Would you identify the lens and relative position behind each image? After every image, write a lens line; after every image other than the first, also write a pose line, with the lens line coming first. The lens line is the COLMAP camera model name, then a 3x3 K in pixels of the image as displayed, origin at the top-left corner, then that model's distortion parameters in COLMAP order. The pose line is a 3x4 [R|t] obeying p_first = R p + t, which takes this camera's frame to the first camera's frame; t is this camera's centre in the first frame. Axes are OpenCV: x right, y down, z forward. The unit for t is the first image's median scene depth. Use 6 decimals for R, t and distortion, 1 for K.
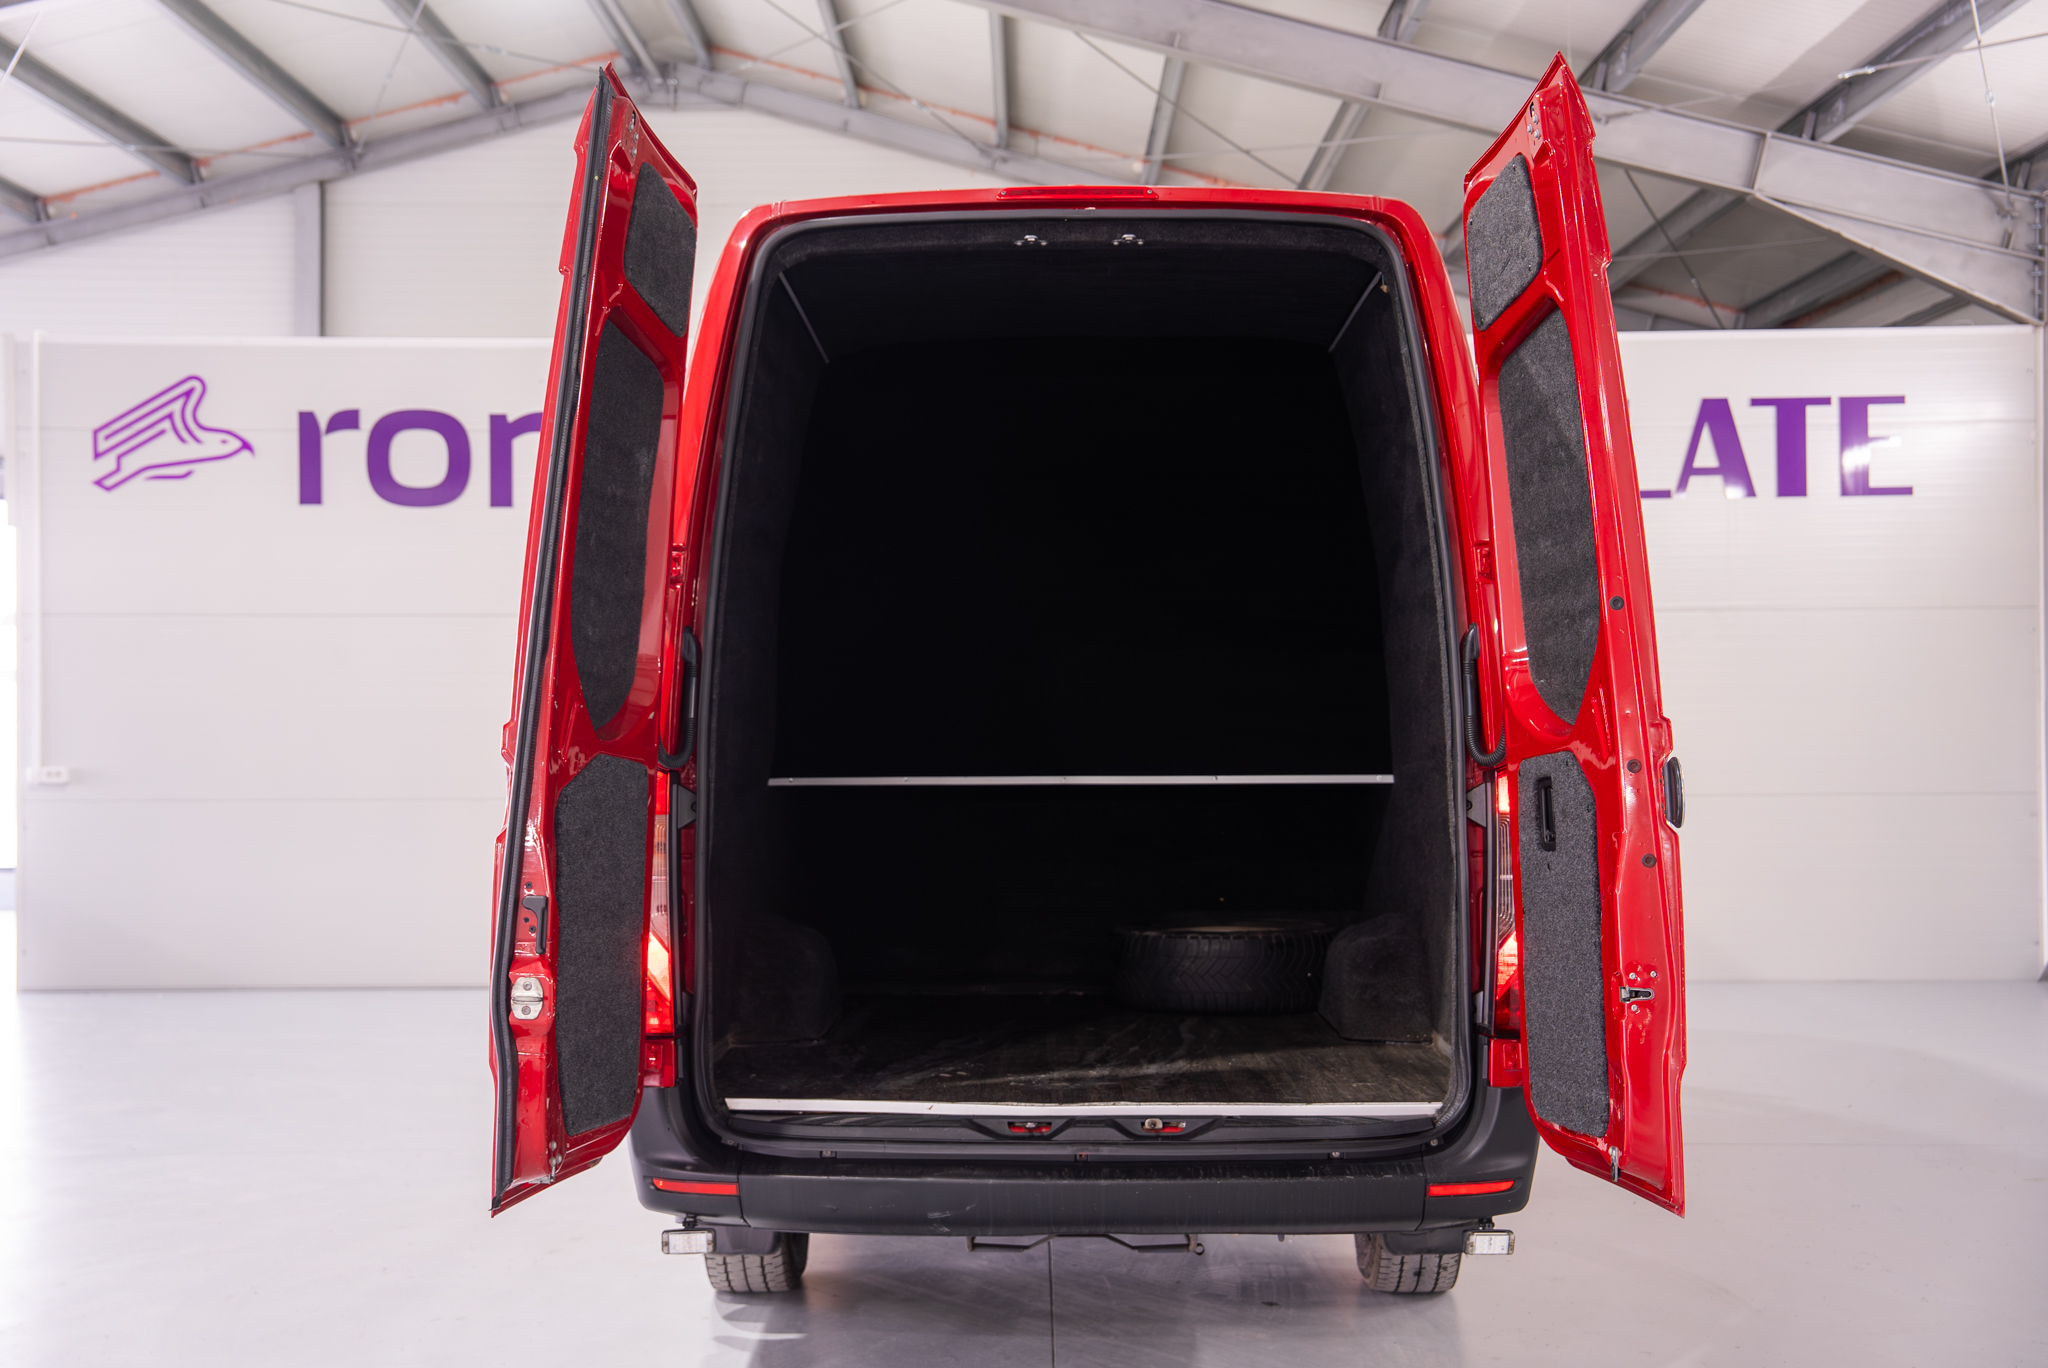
lens RADIAL K [[2434.8, 0, 1047.9], [0, 2434.8, 672.7], [0, 0, 1]] dist [0.104055, 0.014981]
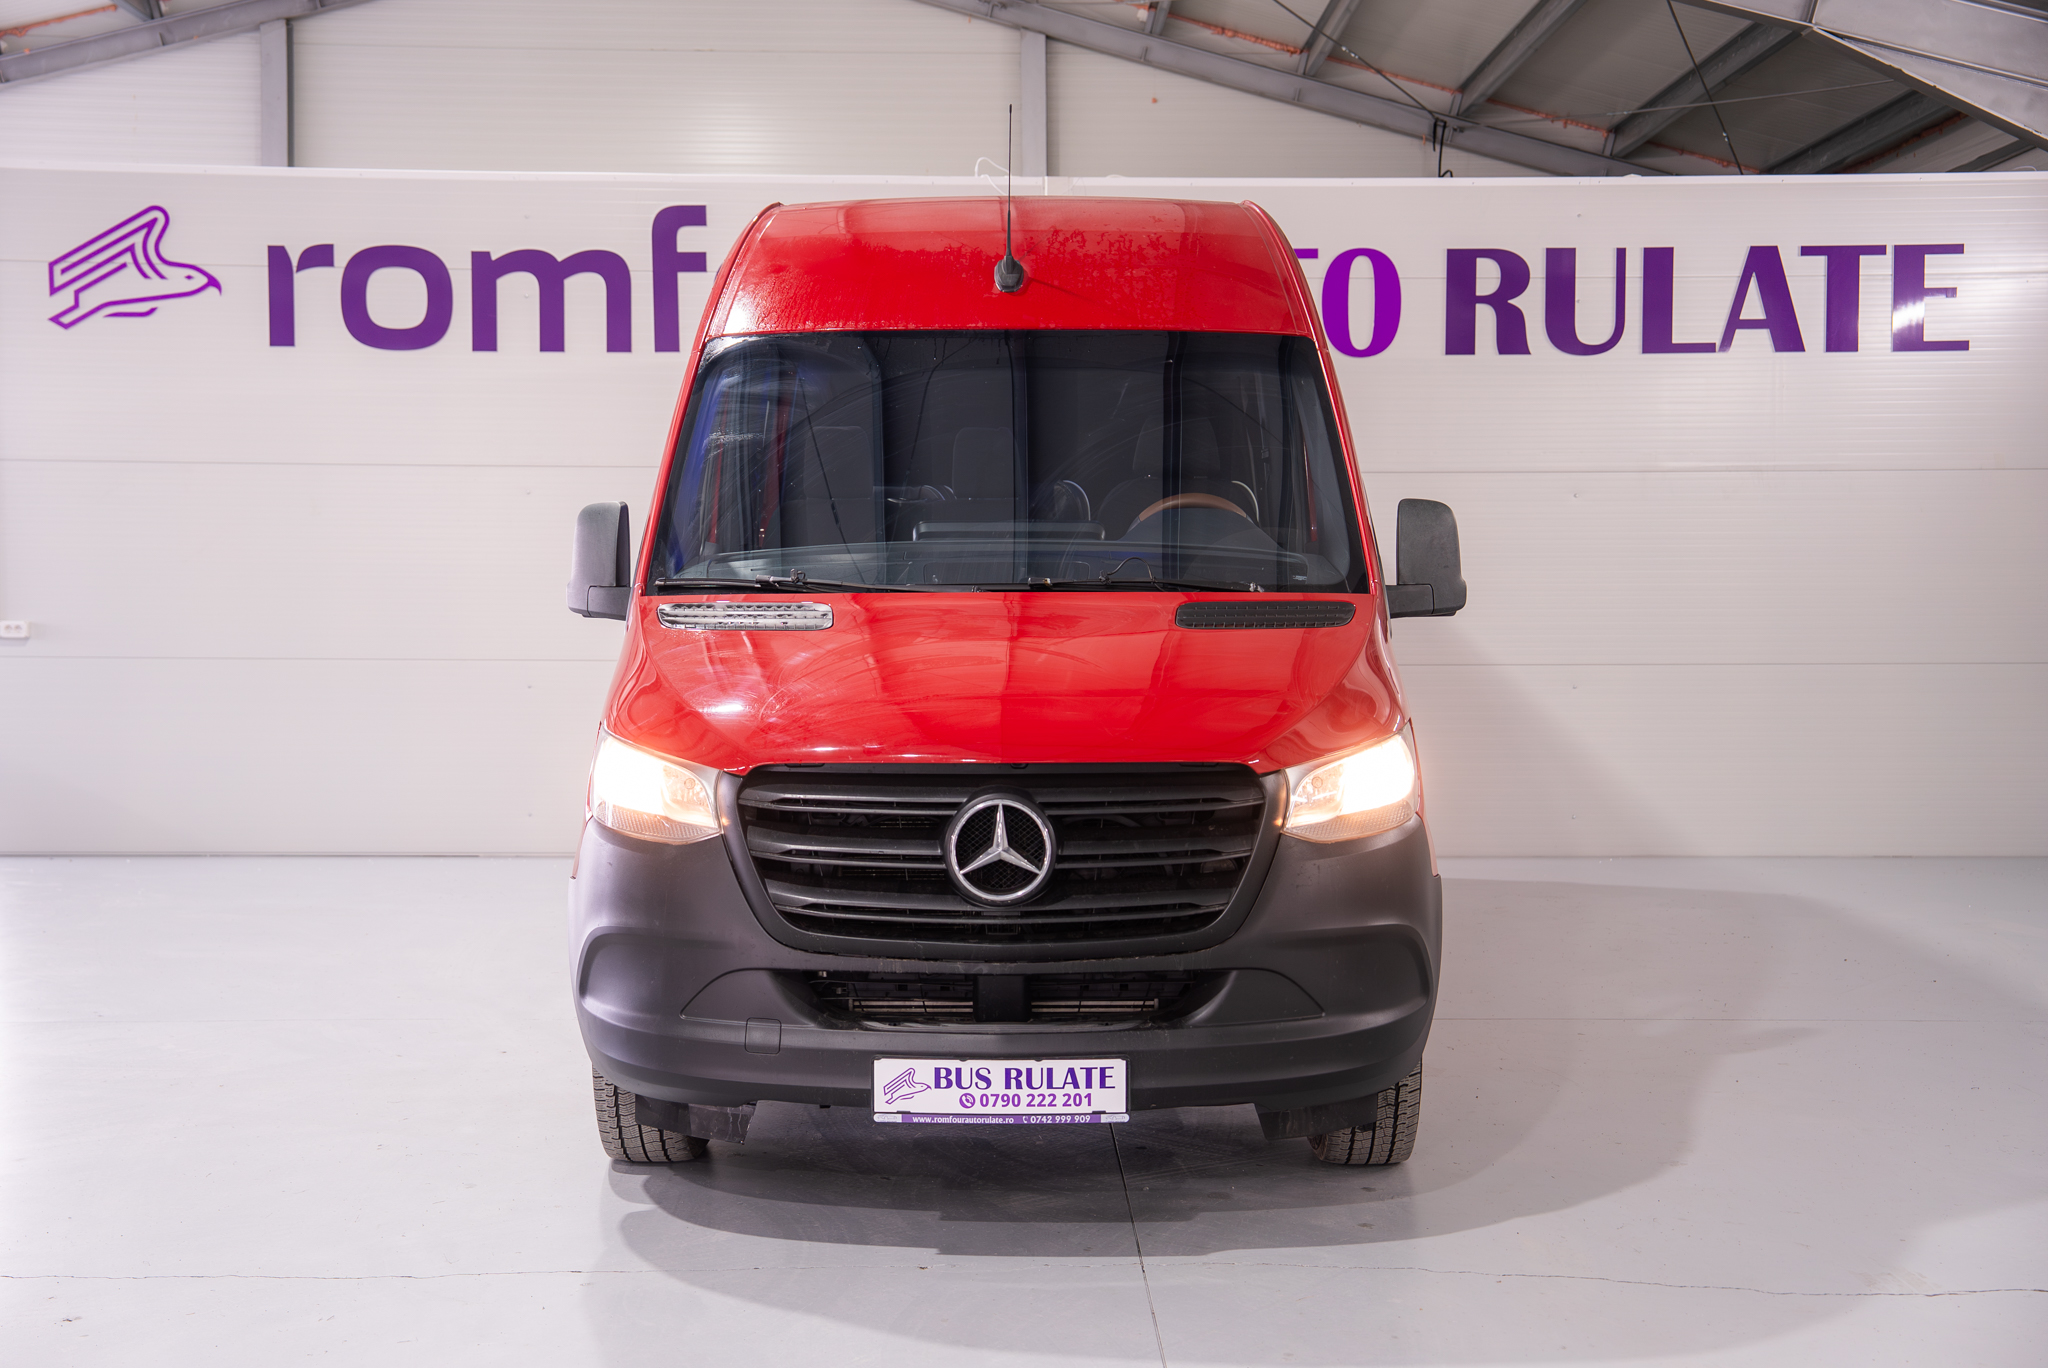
lens RADIAL K [[2349.4, 0, 1028.7], [0, 2349.4, 680.0], [0, 0, 1]] dist [0.099850, 0.031352]
pose [[0.999865, 0.006696, 0.015008, -0.025816], [-0.007343, 0.999028, 0.043468, 0.018042], [-0.014703, -0.043573, 0.998942, 0.076944]]
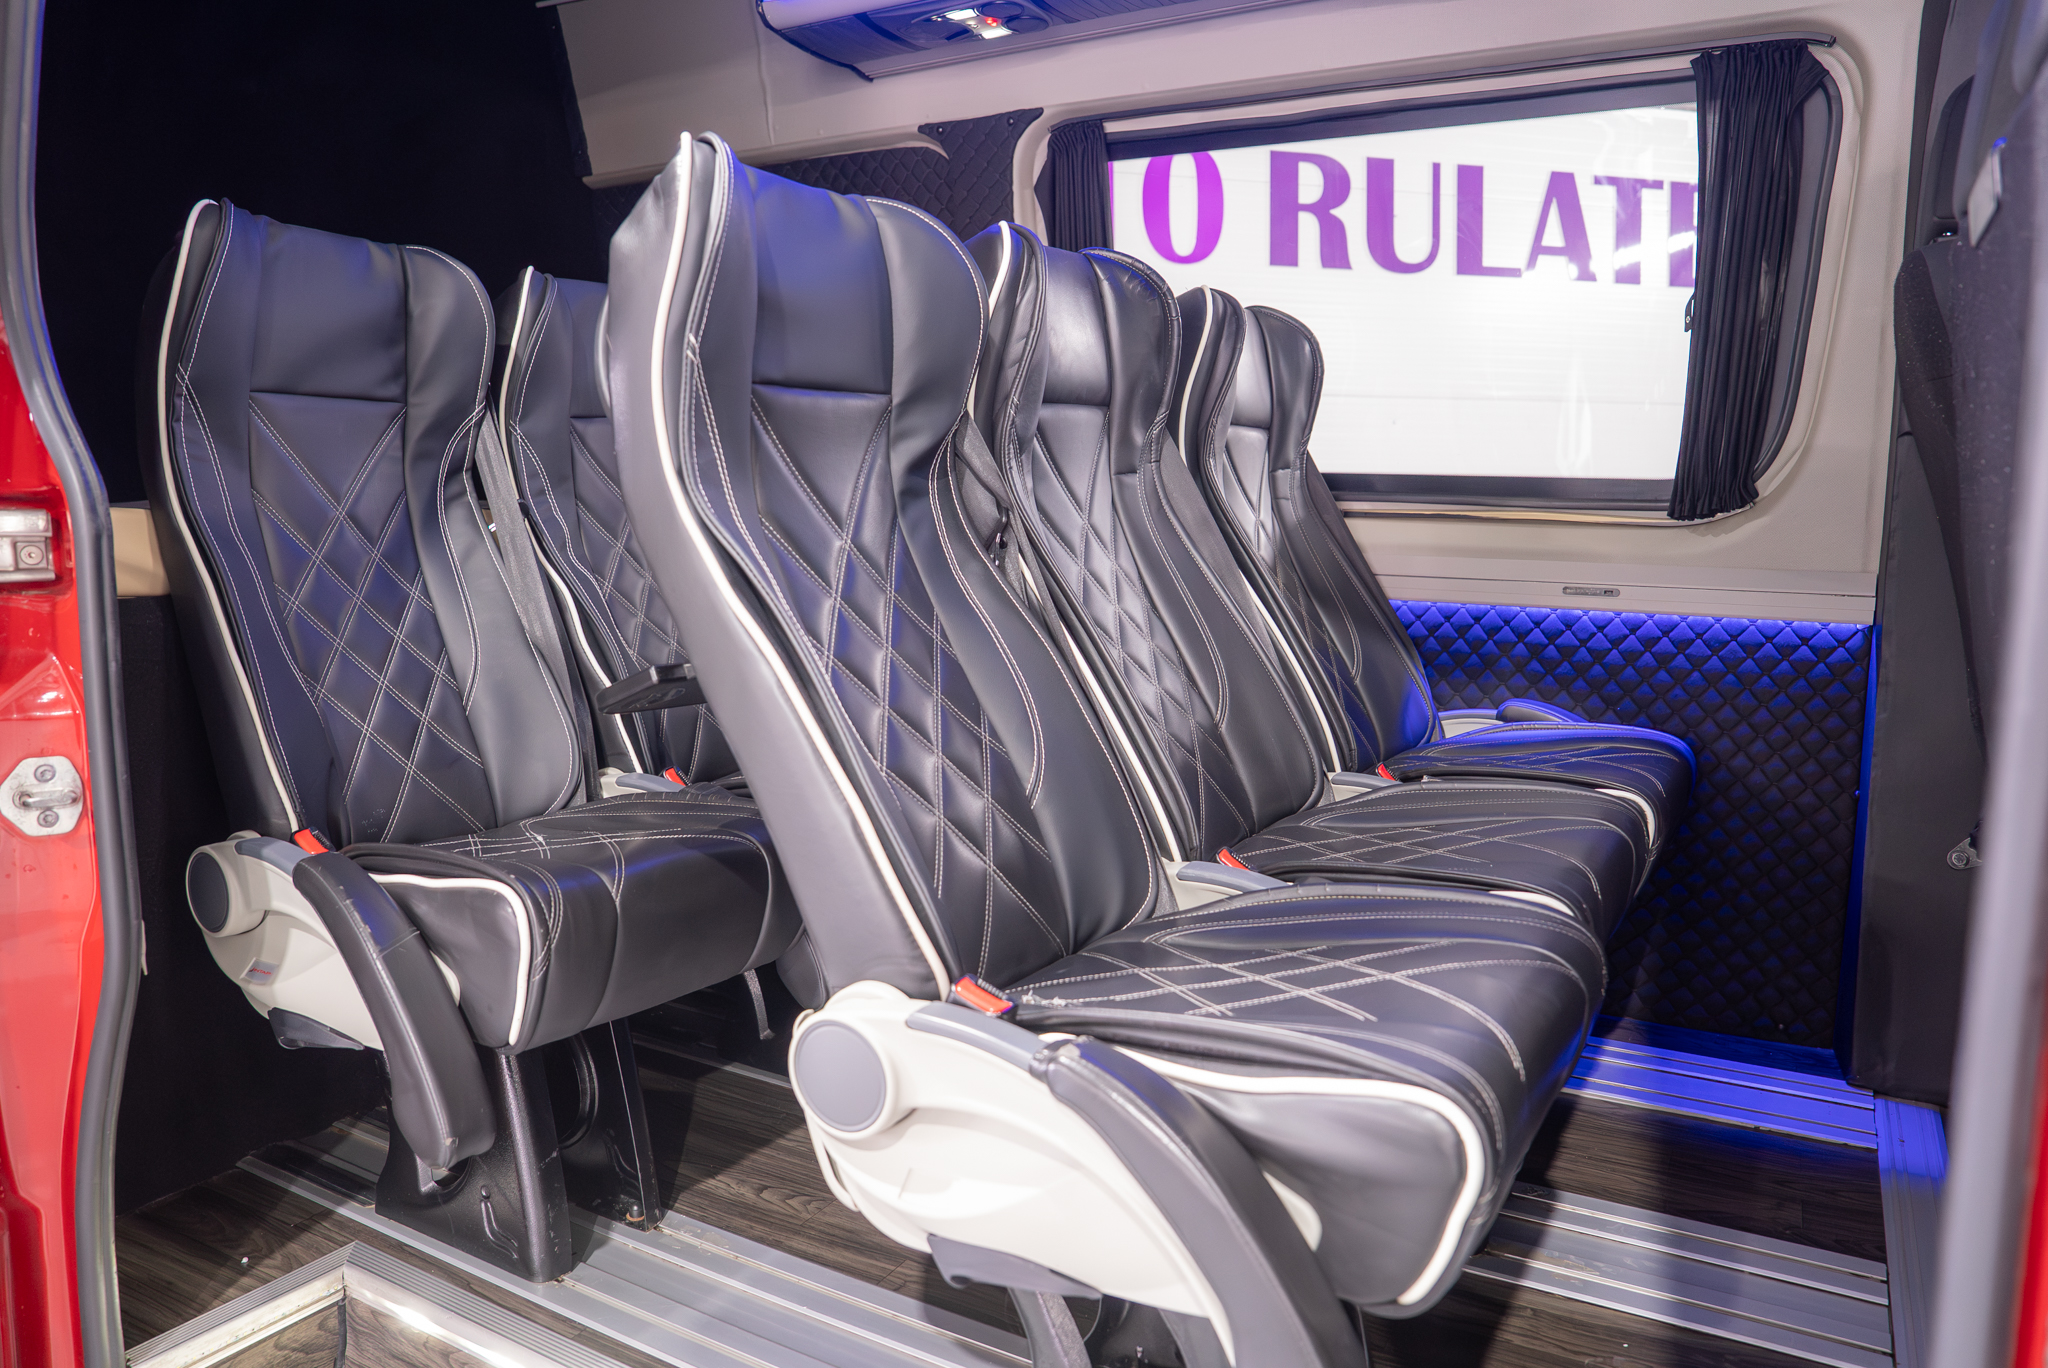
lens RADIAL K [[1443.9, 0, 1024.0], [0, 1443.9, 684.0], [0, 0, 1]] dist [-0.113849, 0.101786]
pose [[0.971223, -0.028257, 0.236488, -0.061321], [-0.000588, 0.992649, 0.121026, 0.017315], [-0.238169, -0.117682, 0.964068, 0.509594]]
